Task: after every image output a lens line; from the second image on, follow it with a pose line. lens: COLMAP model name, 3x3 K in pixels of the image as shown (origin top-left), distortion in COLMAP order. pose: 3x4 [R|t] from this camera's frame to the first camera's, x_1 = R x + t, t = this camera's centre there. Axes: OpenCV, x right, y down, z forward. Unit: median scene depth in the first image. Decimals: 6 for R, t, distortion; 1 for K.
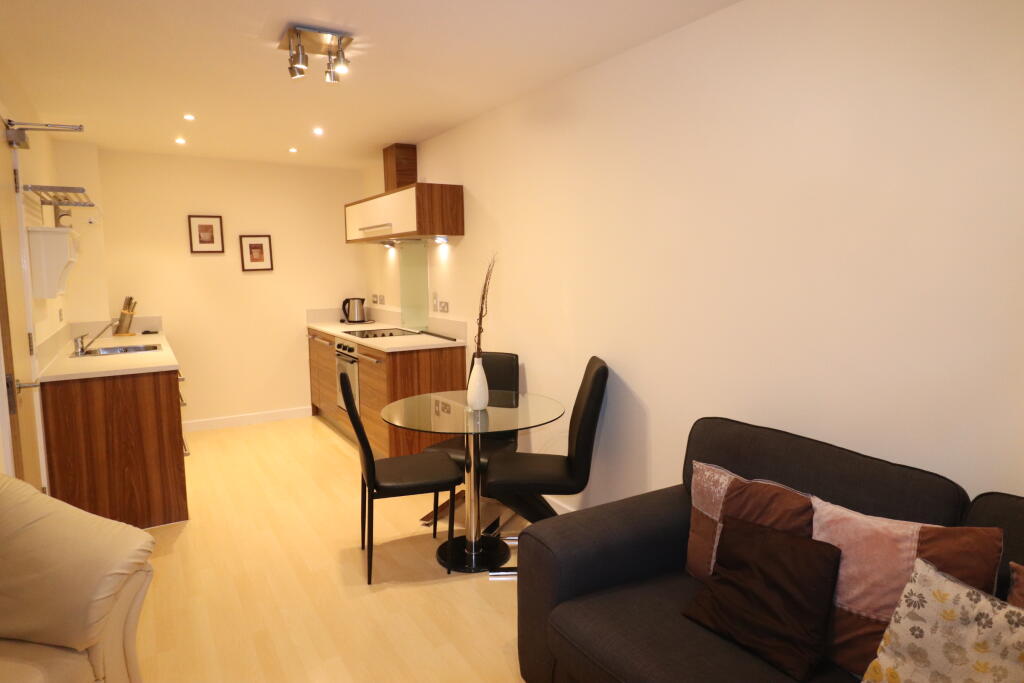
lens RADIAL K [[612.3, 0, 509.3], [0, 612.3, 340.5], [0, 0, 1]] dist [0.004636, 0.001454]
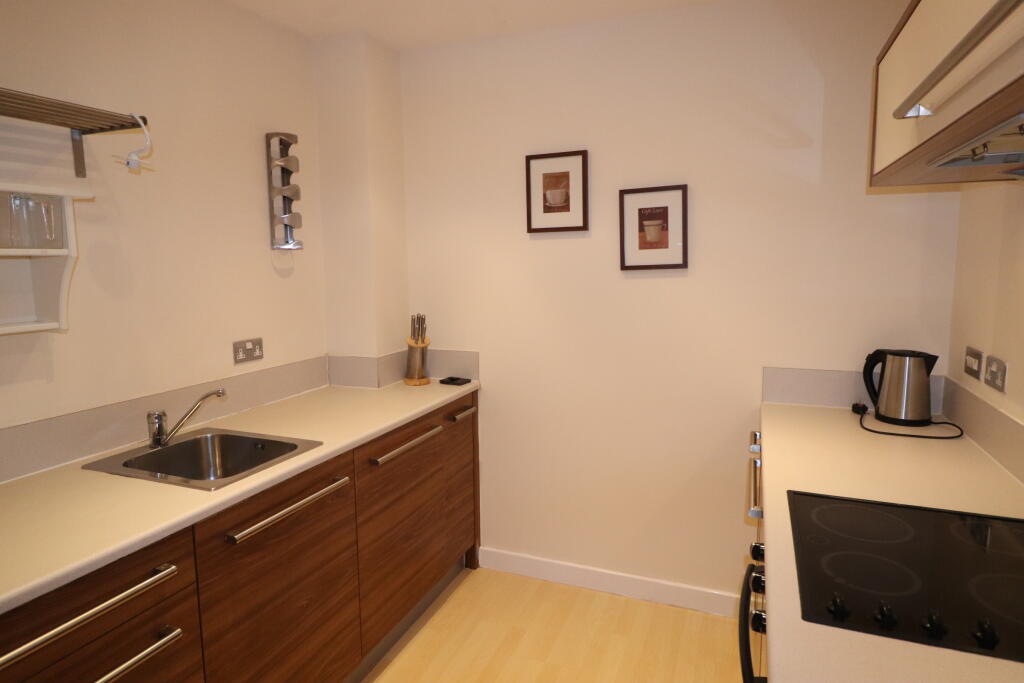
lens RADIAL K [[612.3, 0, 508.1], [0, 612.3, 334.7], [0, 0, 1]] dist [0.004636, 0.001454]
pose [[0.597658, 0.105823, -0.794737, -0.120270], [-0.086536, 0.993975, 0.067275, -0.088645], [0.797067, 0.028566, 0.603214, 0.660203]]
